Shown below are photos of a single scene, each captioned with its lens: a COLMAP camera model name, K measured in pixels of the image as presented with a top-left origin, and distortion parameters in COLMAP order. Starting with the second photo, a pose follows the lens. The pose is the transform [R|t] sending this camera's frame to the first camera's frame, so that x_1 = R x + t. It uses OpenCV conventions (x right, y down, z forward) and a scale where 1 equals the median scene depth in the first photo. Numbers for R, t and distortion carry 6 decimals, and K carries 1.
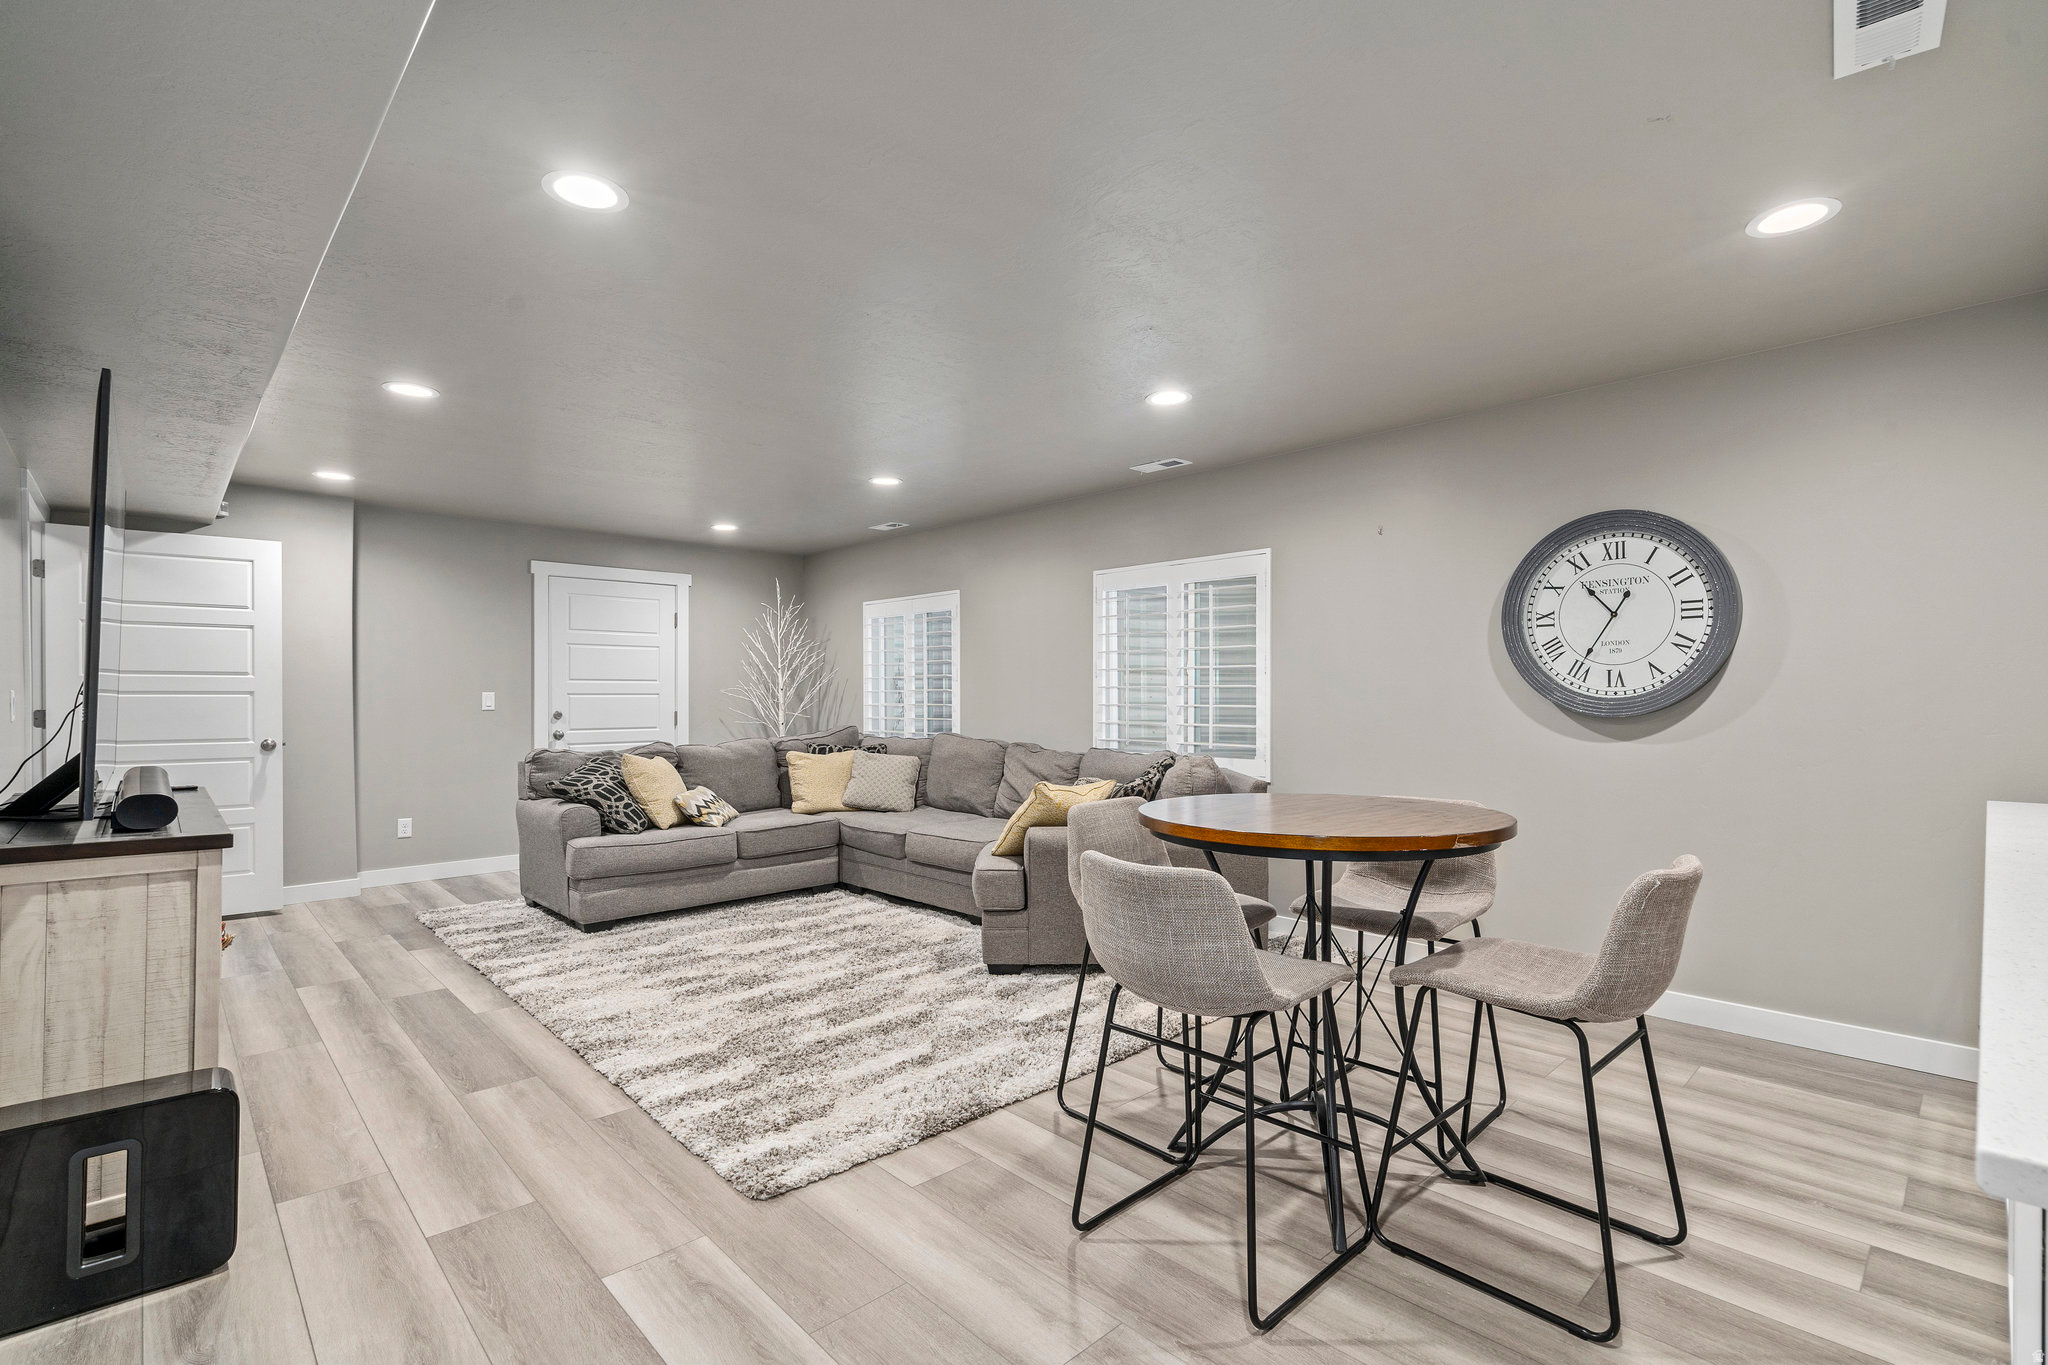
lens RADIAL K [[917.0, 0, 1022.5], [0, 917.0, 685.1], [0, 0, 1]] dist [-0.002958, 0.000189]
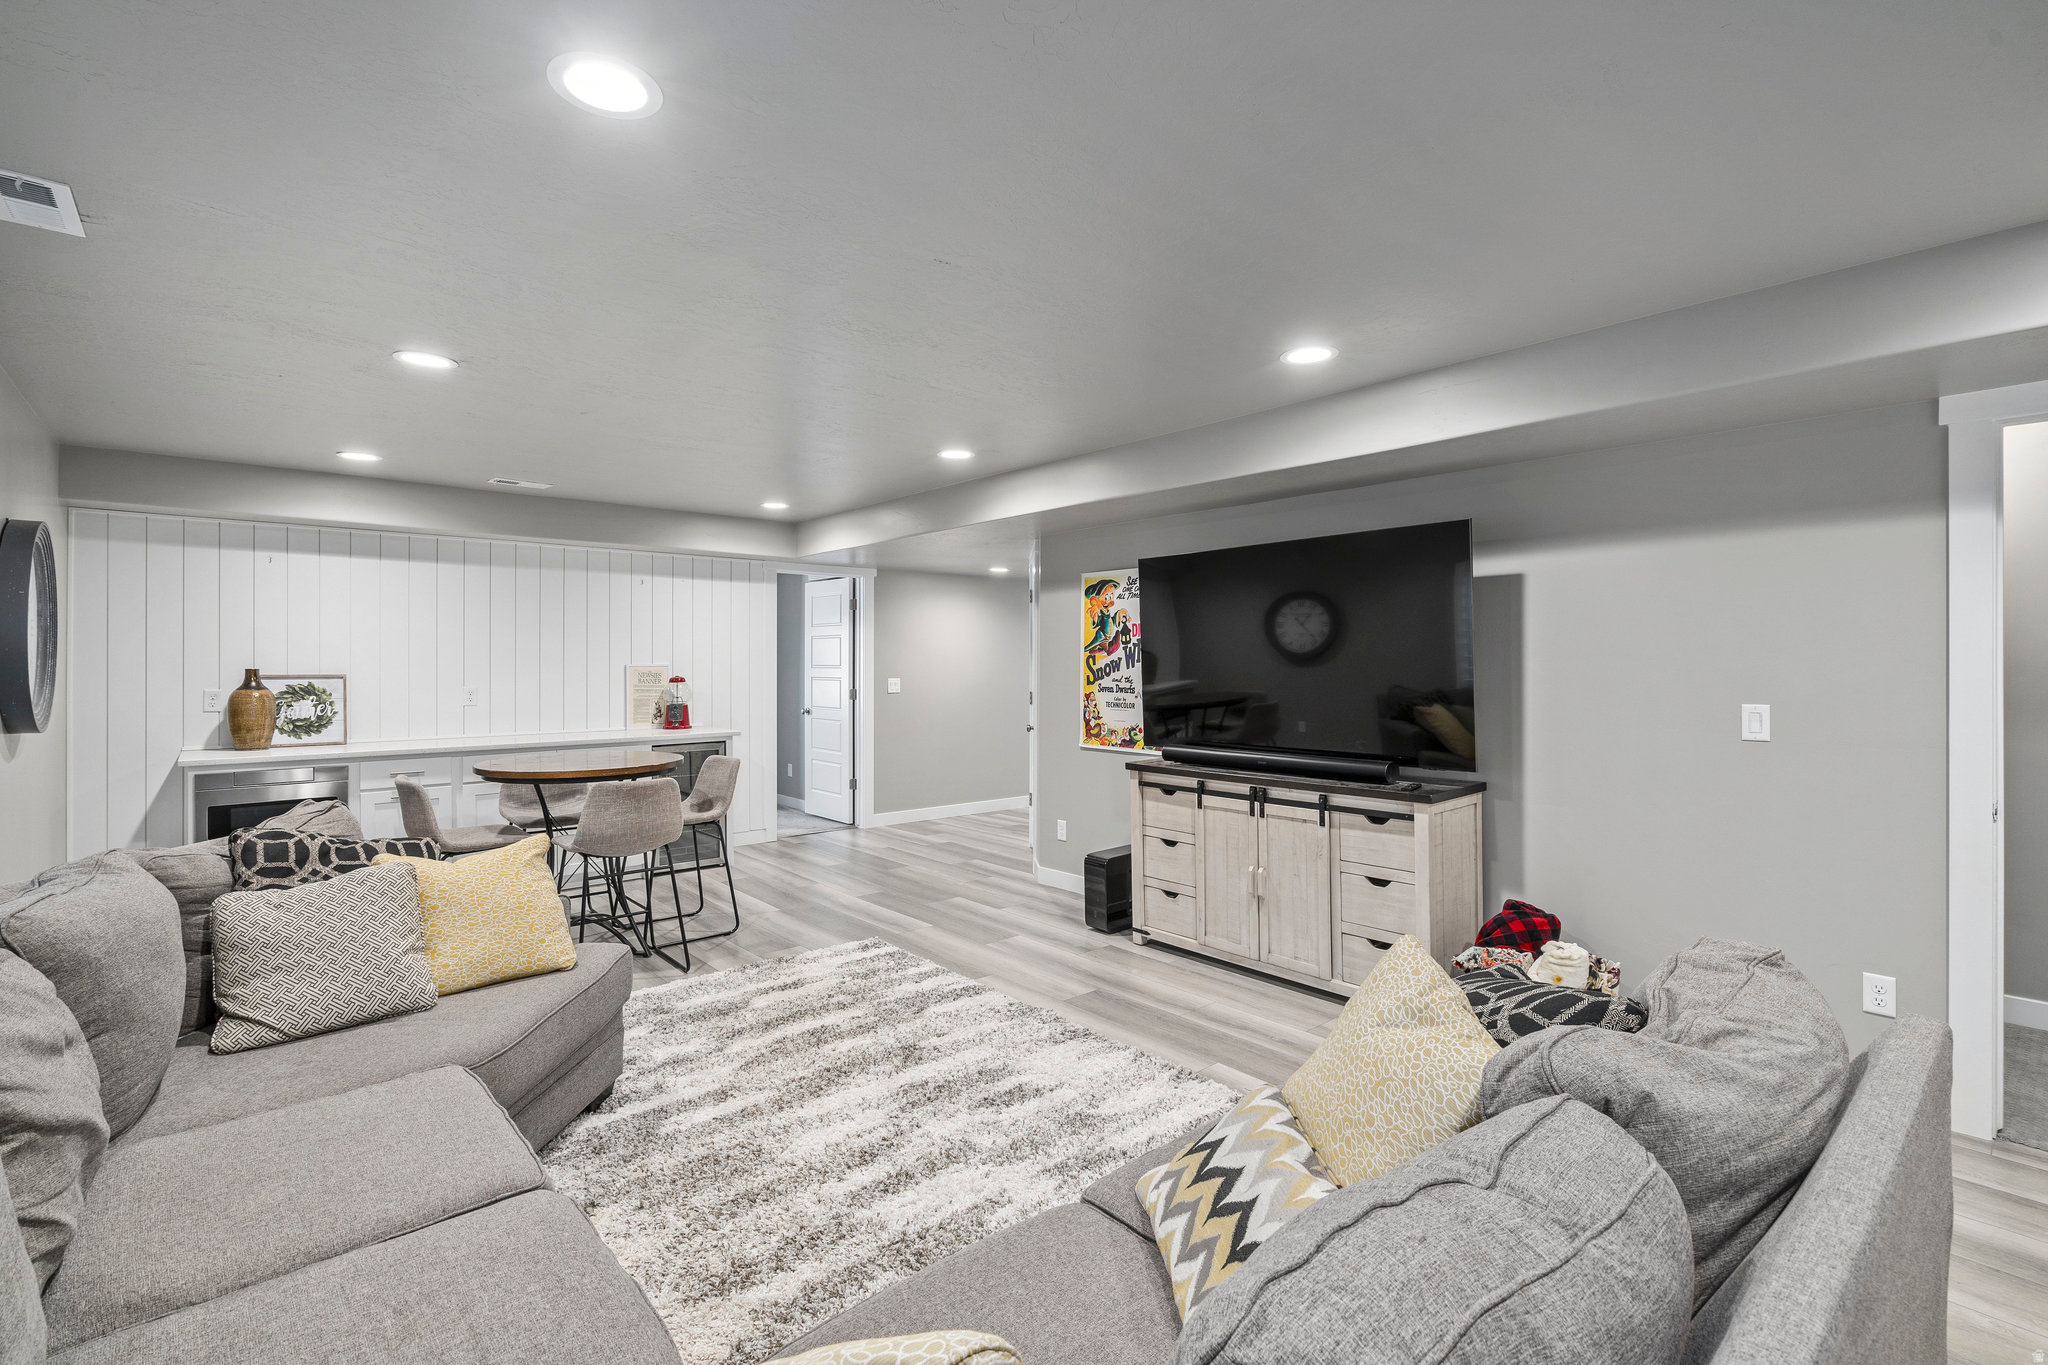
lens RADIAL K [[917.0, 0, 1021.0], [0, 917.0, 669.9], [0, 0, 1]] dist [-0.002958, 0.000189]
pose [[-0.998770, 0.001986, 0.049537, -0.446307], [0.001593, 0.999967, -0.007974, -0.021891], [-0.049551, -0.007886, -0.998740, 1.902487]]
